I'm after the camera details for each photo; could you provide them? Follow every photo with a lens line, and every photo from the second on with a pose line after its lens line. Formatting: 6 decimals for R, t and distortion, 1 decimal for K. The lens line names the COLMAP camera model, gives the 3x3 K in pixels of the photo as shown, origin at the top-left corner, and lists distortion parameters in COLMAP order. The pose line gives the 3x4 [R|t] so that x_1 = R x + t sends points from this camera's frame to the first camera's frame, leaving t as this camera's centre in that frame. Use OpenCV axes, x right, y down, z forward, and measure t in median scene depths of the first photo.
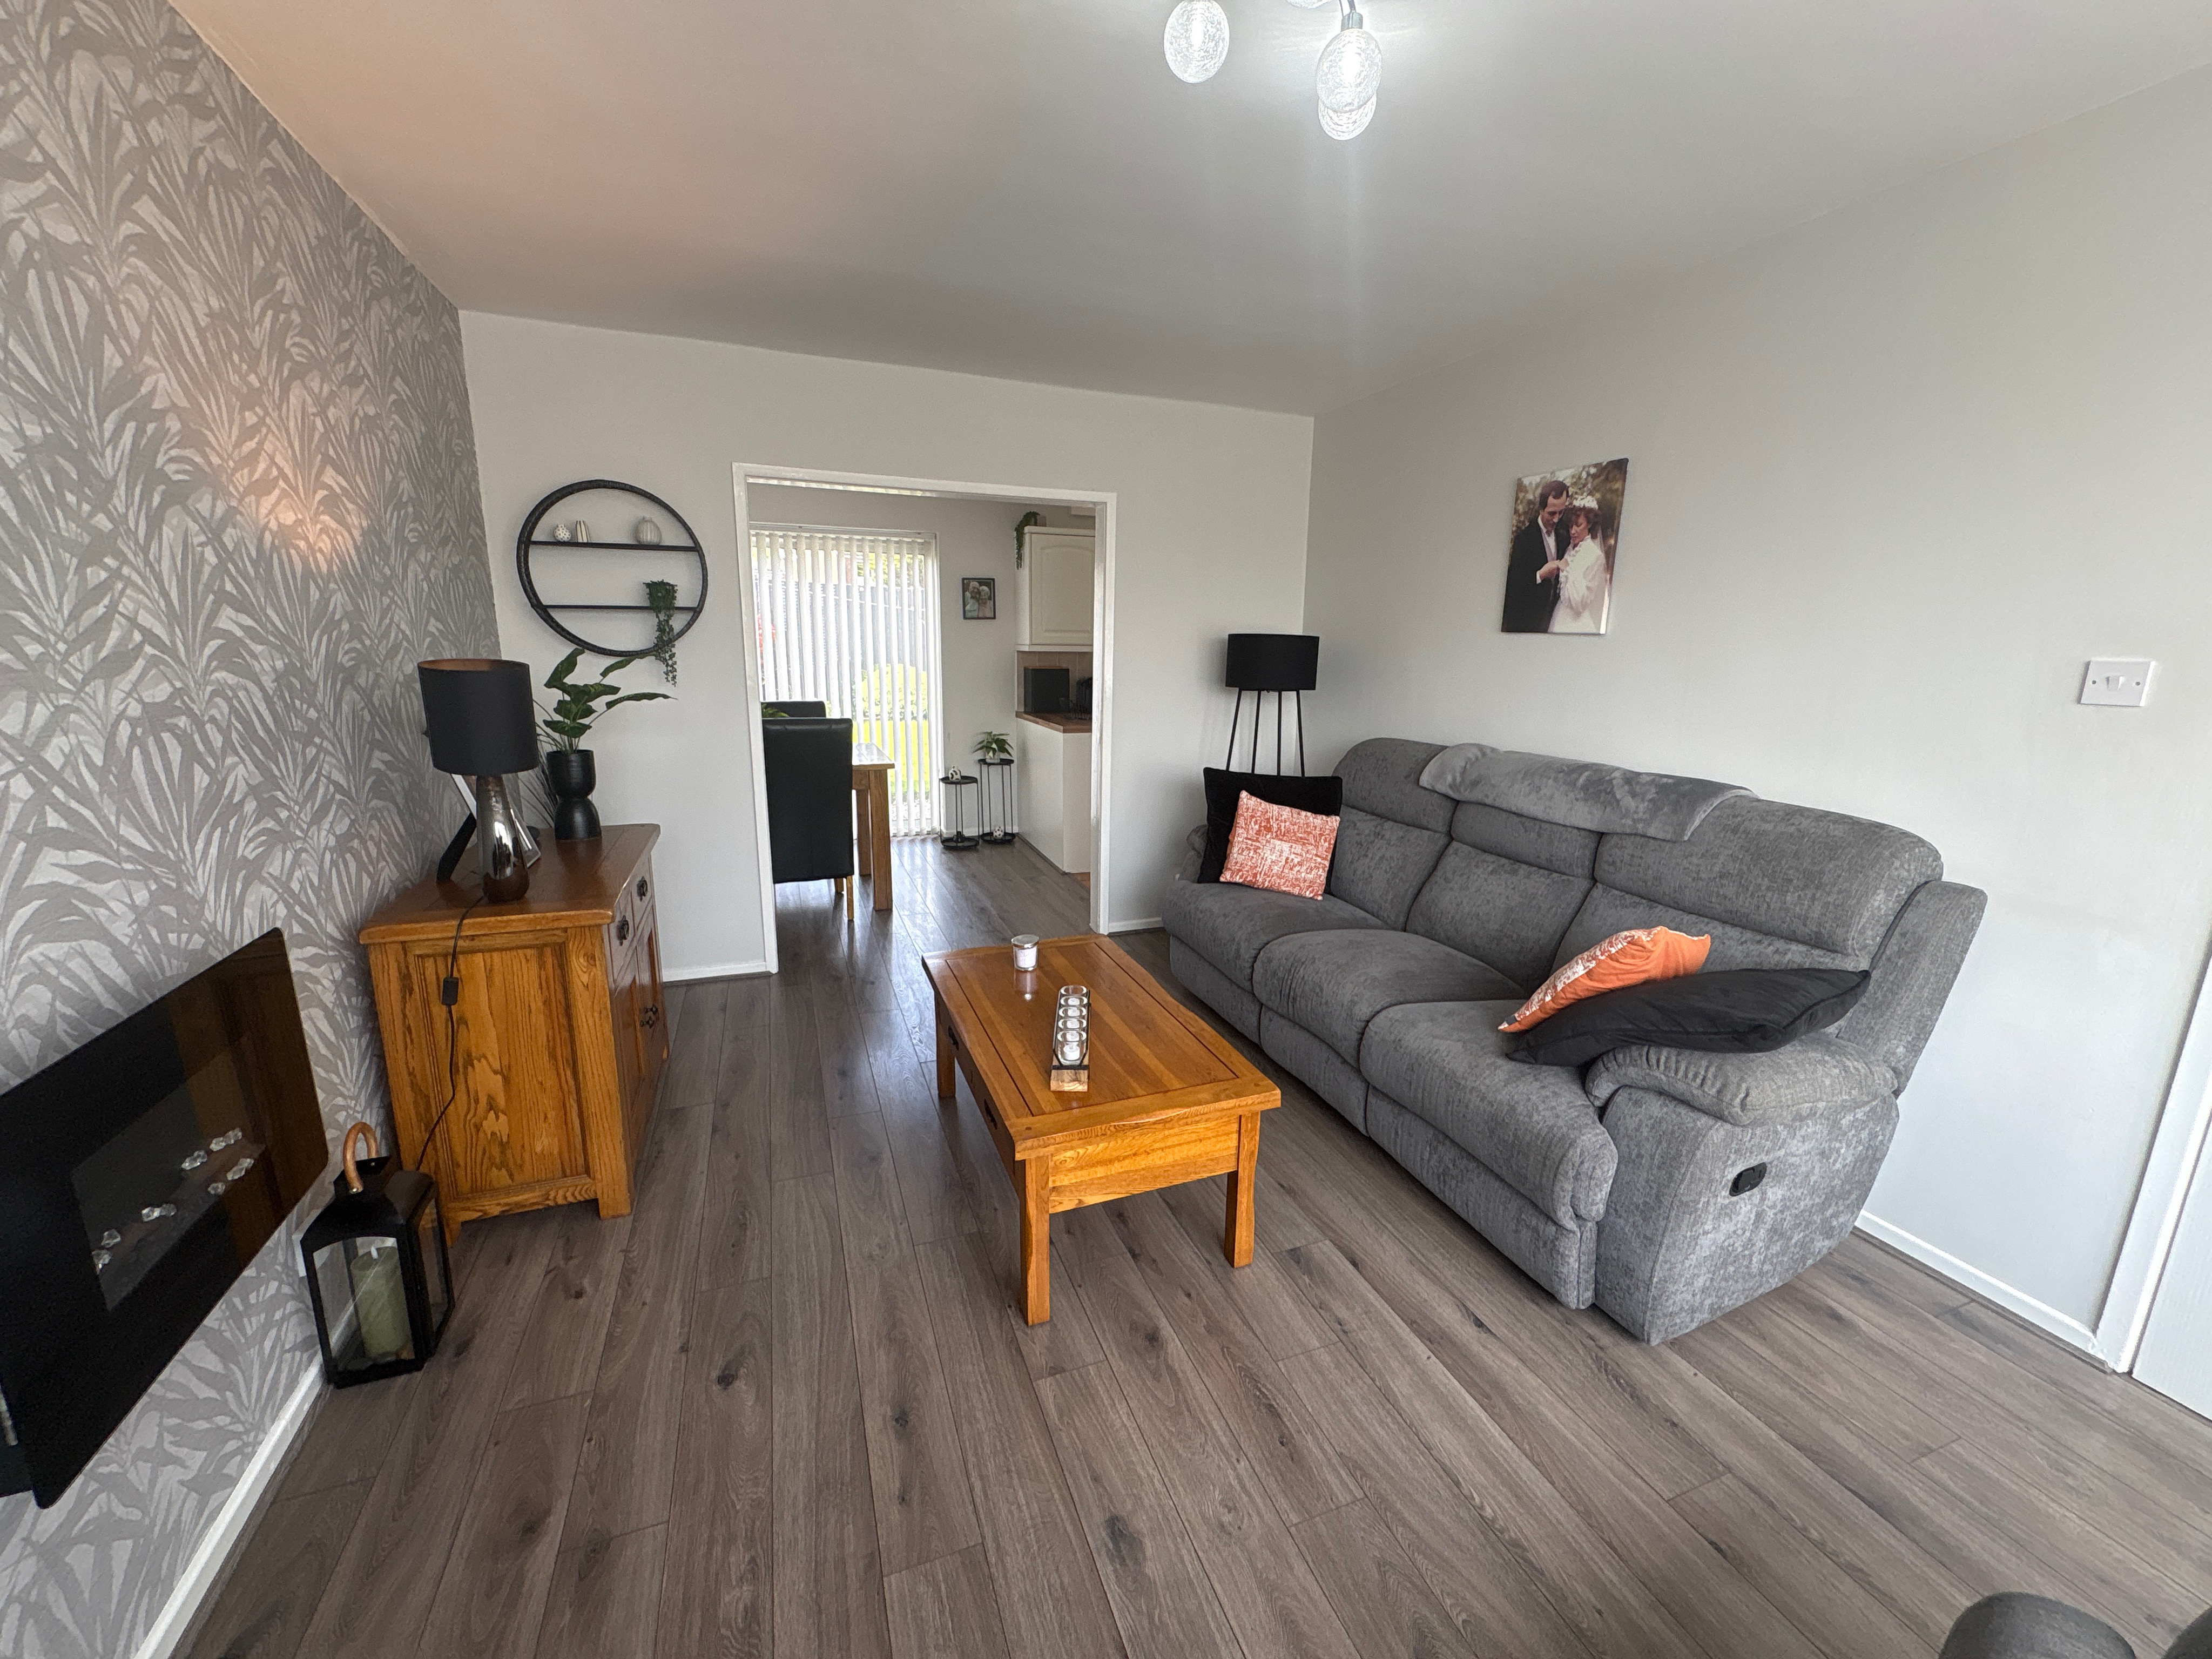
lens RADIAL K [[882.7, 0, 1102.9], [0, 882.7, 830.7], [0, 0, 1]] dist [0.002648, -0.000177]
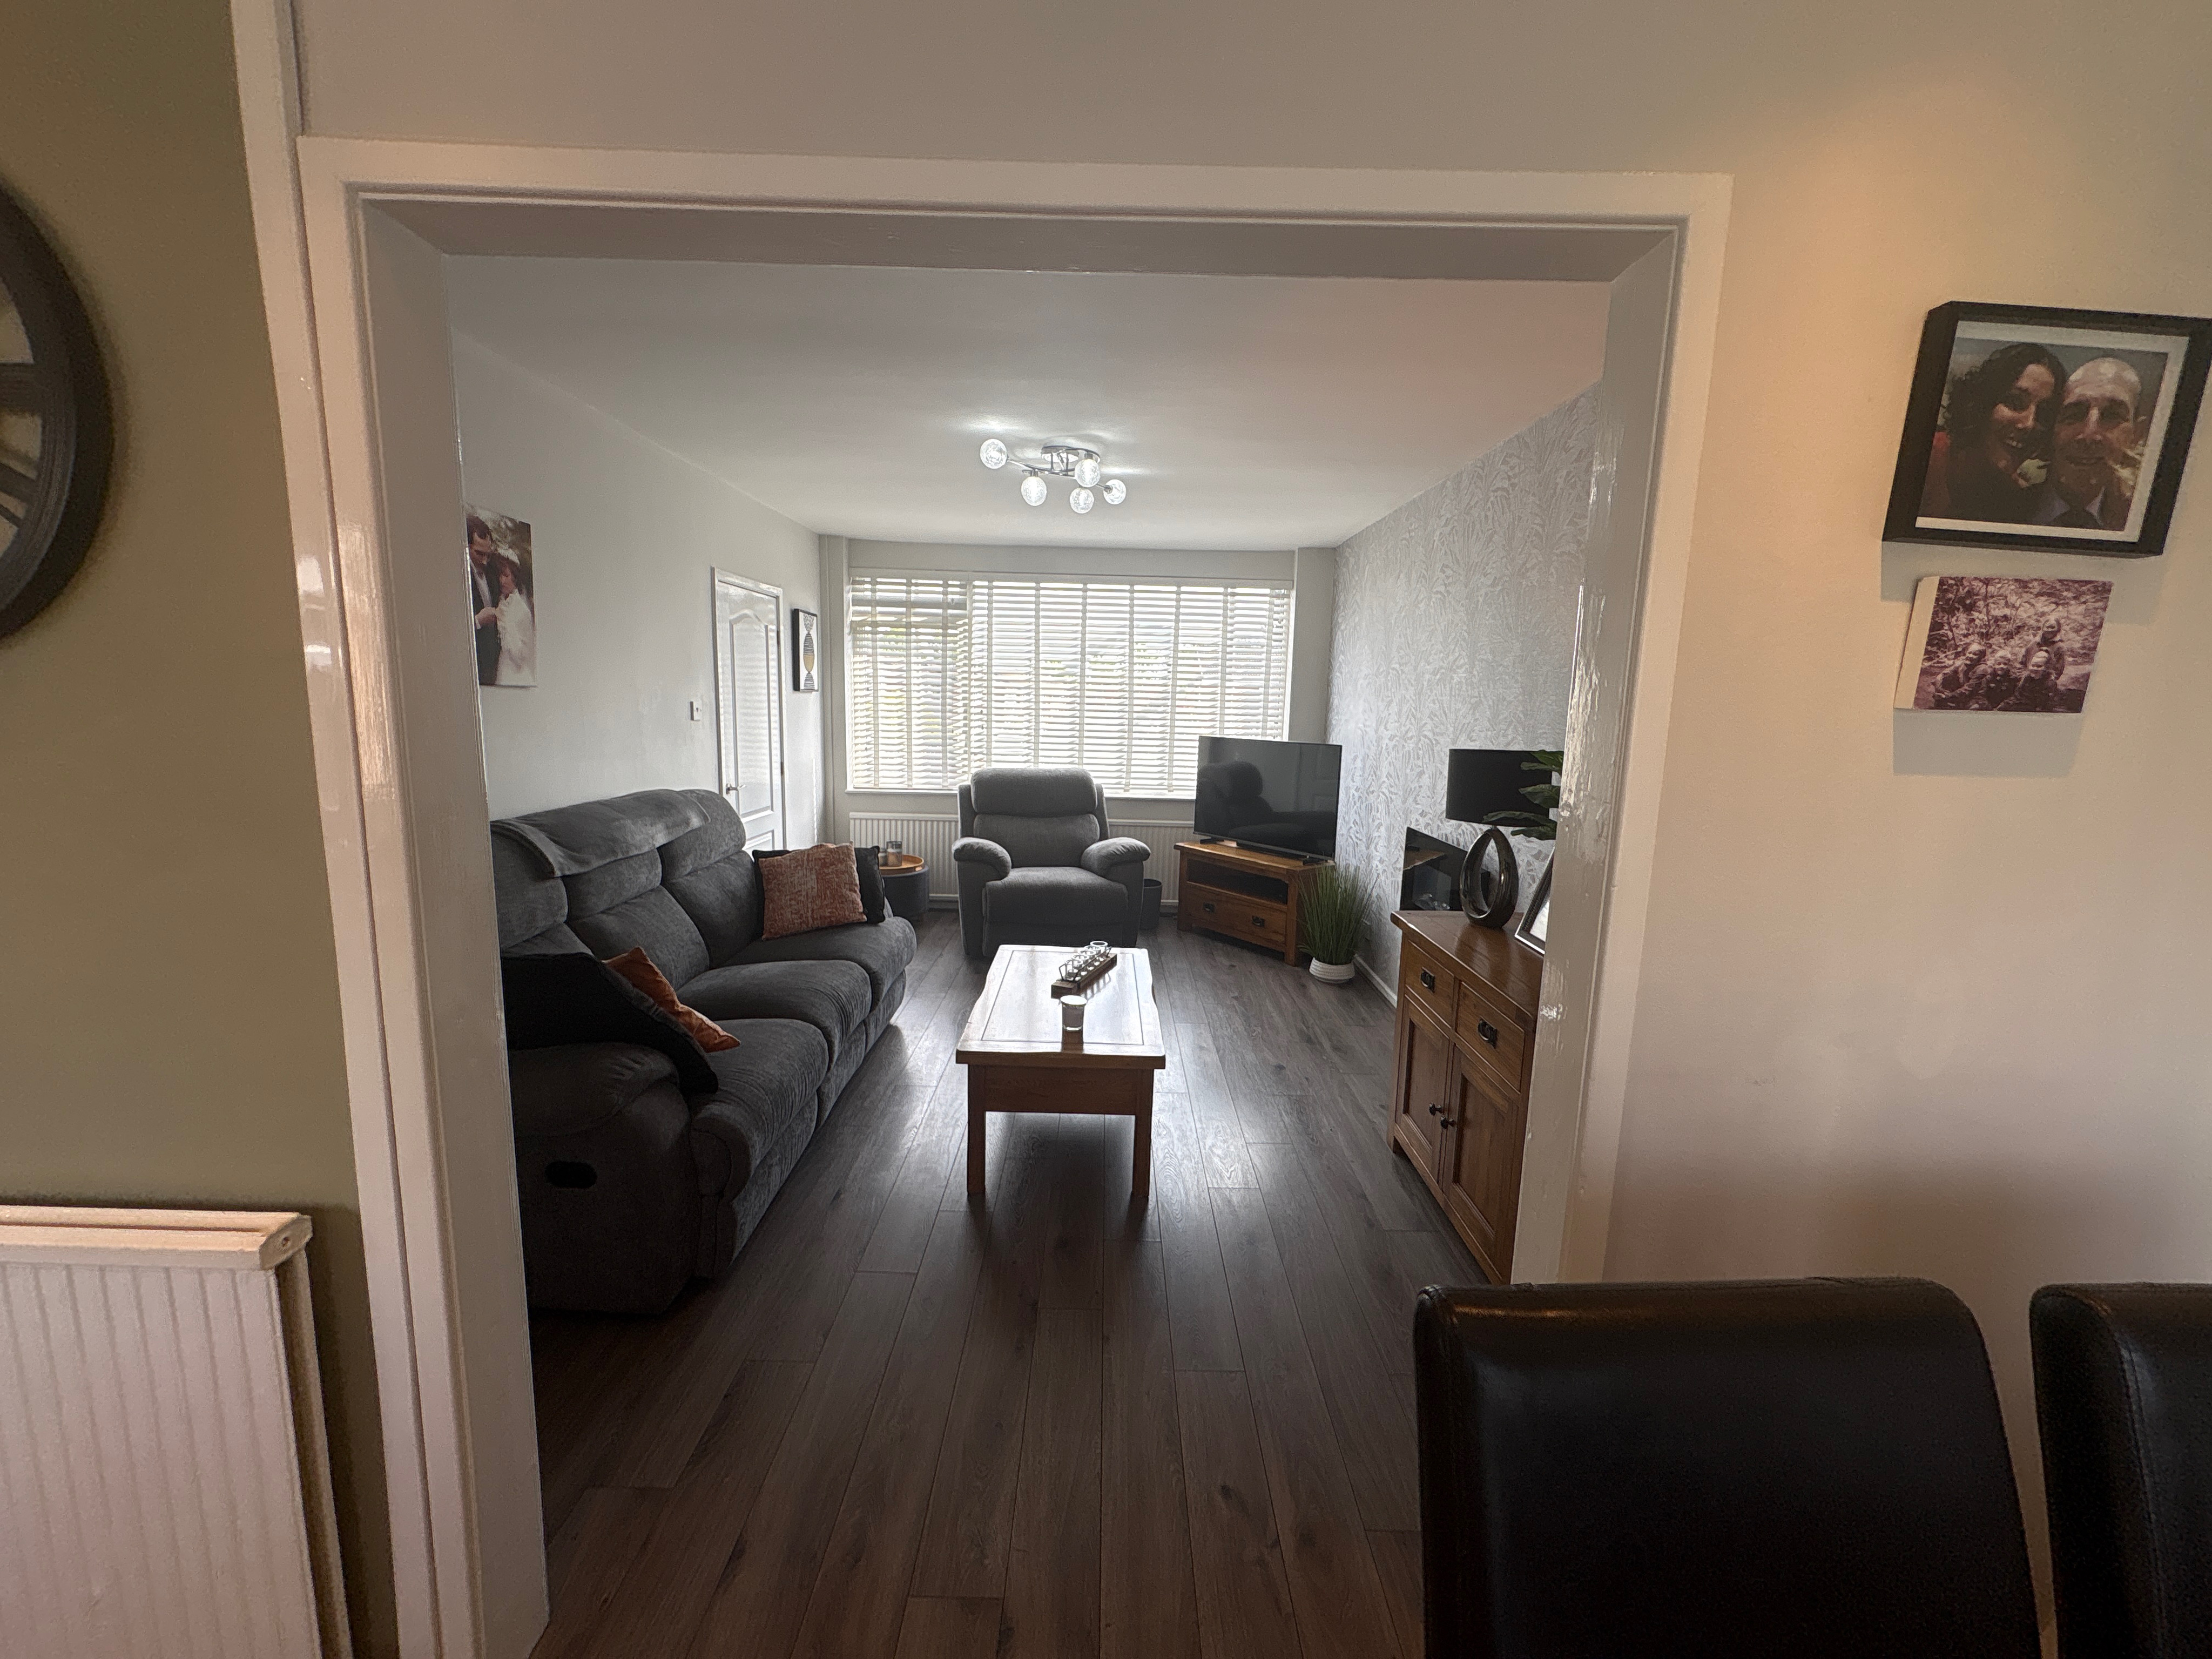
lens RADIAL K [[882.7, 0, 1104.3], [0, 882.7, 836.4], [0, 0, 1]] dist [0.002648, -0.000177]
pose [[-0.935620, -0.089715, 0.341418, -0.612120], [0.037835, 0.936110, 0.349667, -0.559323], [-0.350975, 0.340073, -0.872448, 2.440429]]
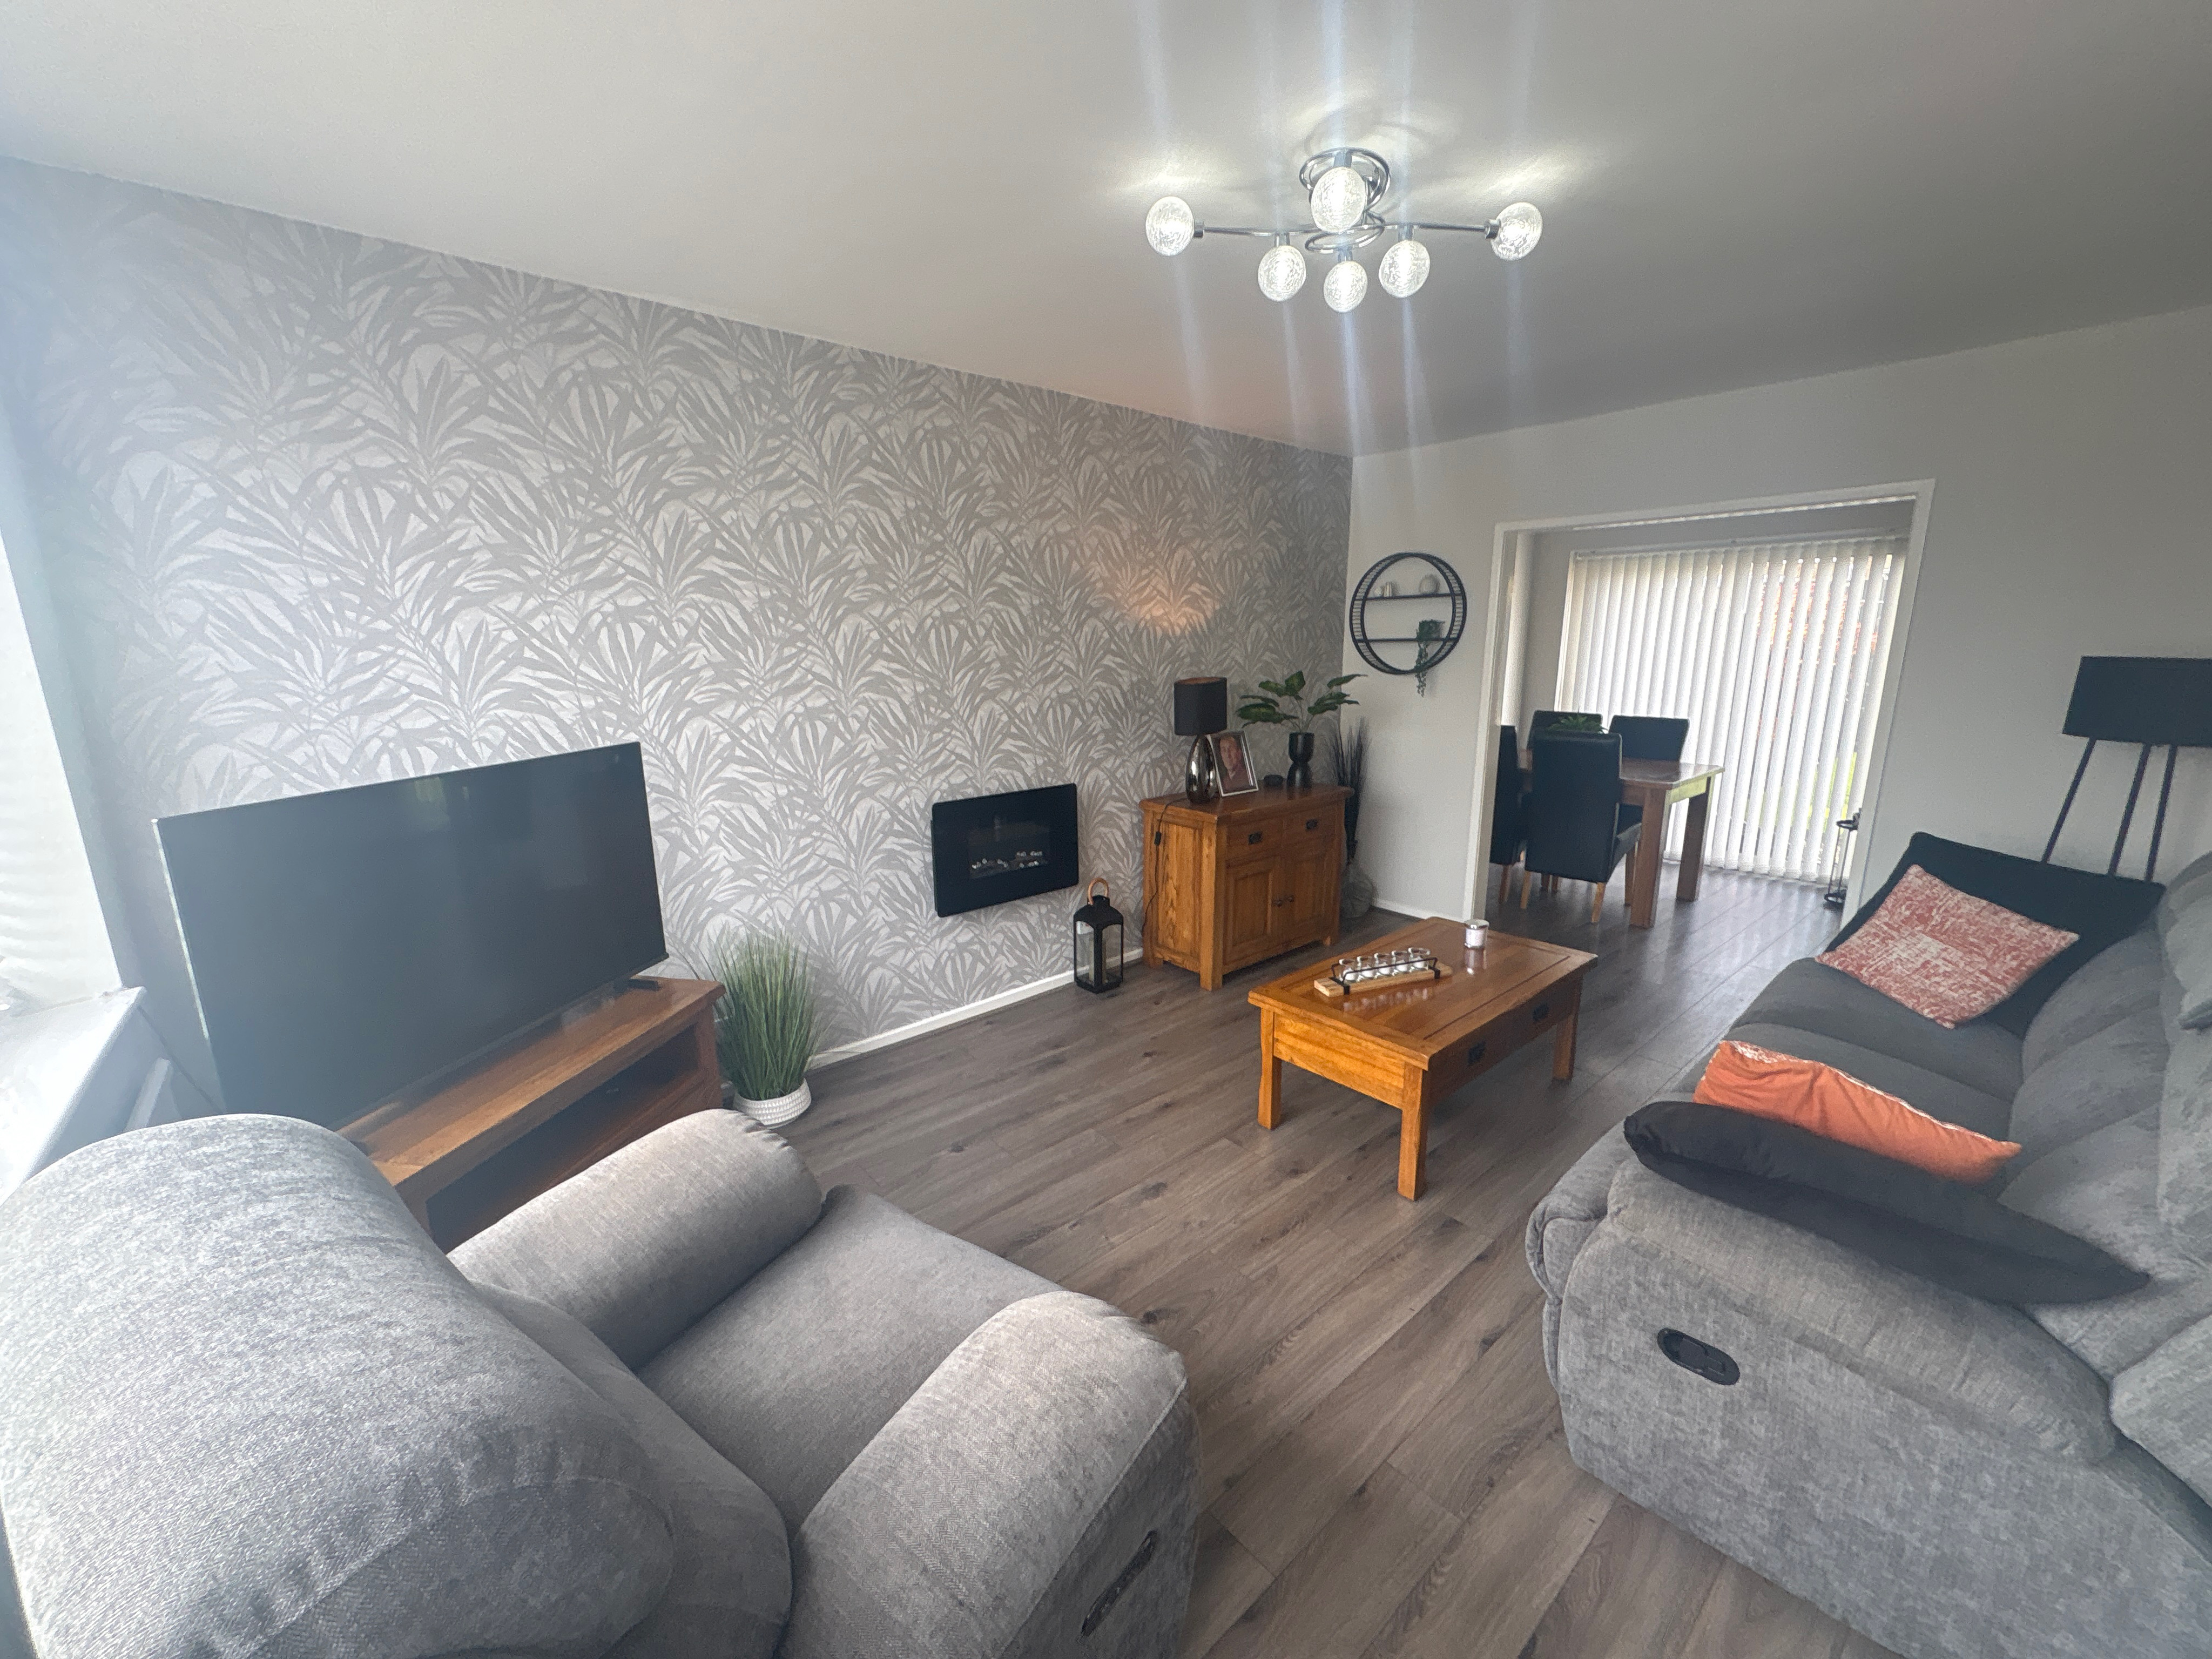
lens RADIAL K [[882.7, 0, 1104.3], [0, 882.7, 829.7], [0, 0, 1]] dist [0.002648, -0.000177]
pose [[0.343305, 0.181209, -0.921578, 1.062750], [-0.188320, 0.974566, 0.121475, -0.061899], [0.920151, 0.131848, 0.368699, 0.123533]]
